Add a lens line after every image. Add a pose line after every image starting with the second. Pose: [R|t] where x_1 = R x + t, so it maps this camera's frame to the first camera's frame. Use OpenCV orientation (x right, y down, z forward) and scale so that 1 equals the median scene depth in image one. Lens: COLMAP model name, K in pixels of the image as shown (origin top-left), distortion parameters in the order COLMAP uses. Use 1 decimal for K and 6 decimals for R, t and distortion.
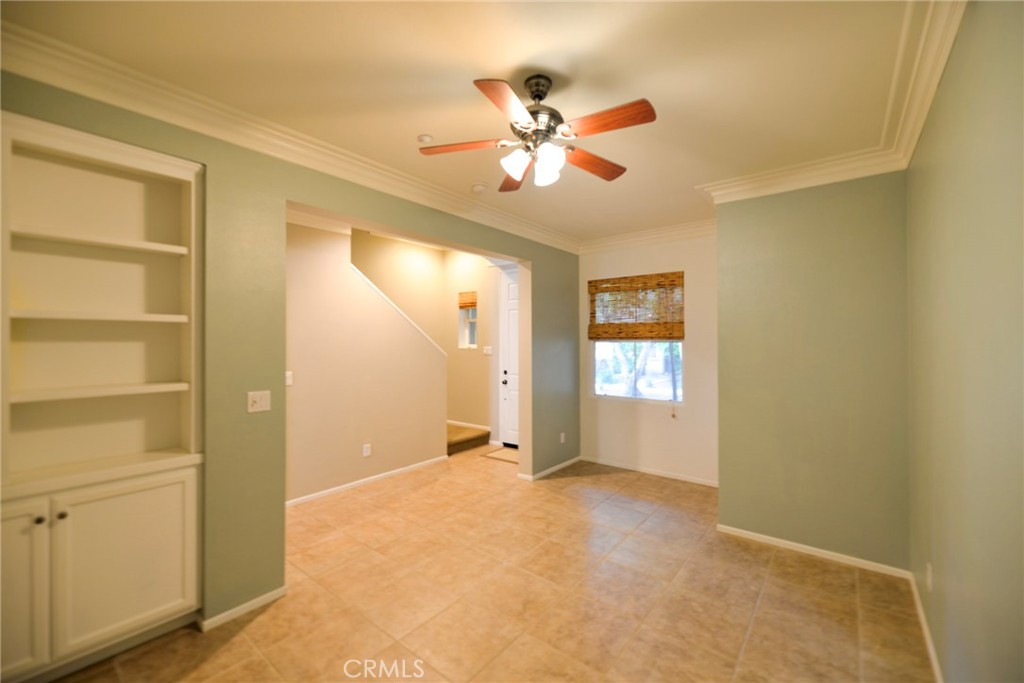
lens RADIAL K [[413.0, 0, 514.6], [0, 413.0, 337.9], [0, 0, 1]] dist [0.001491, -0.003729]
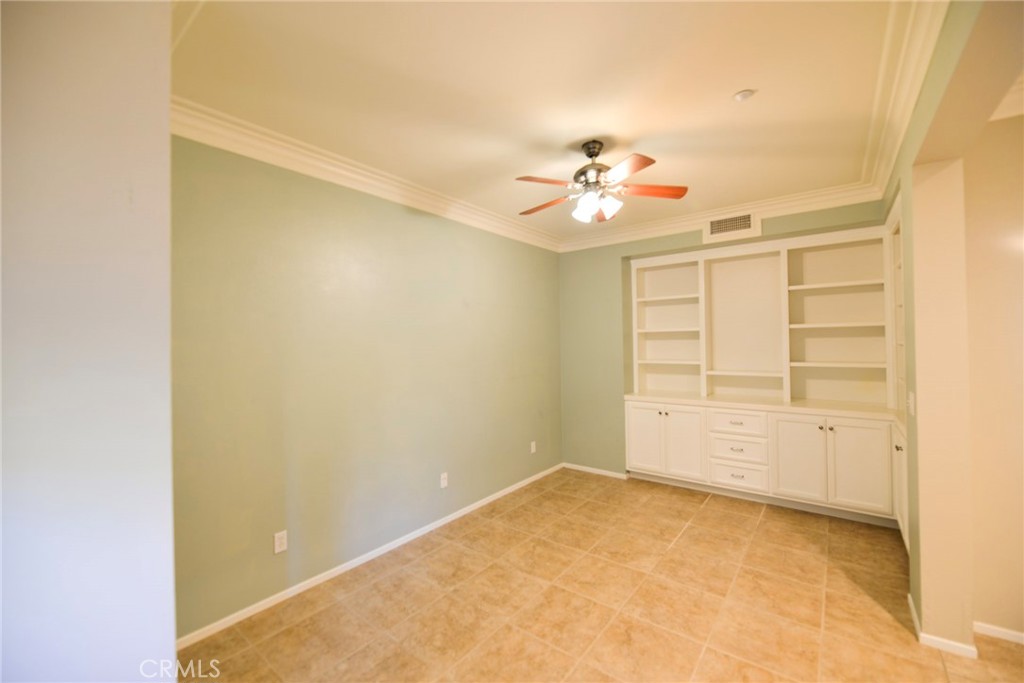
lens RADIAL K [[413.0, 0, 514.6], [0, 413.0, 337.9], [0, 0, 1]] dist [0.001491, -0.003729]
pose [[-0.999808, 0.017148, -0.009453, 0.290585], [0.017243, 0.999800, -0.010090, 0.001712], [0.009278, -0.010251, -0.999904, 2.045516]]
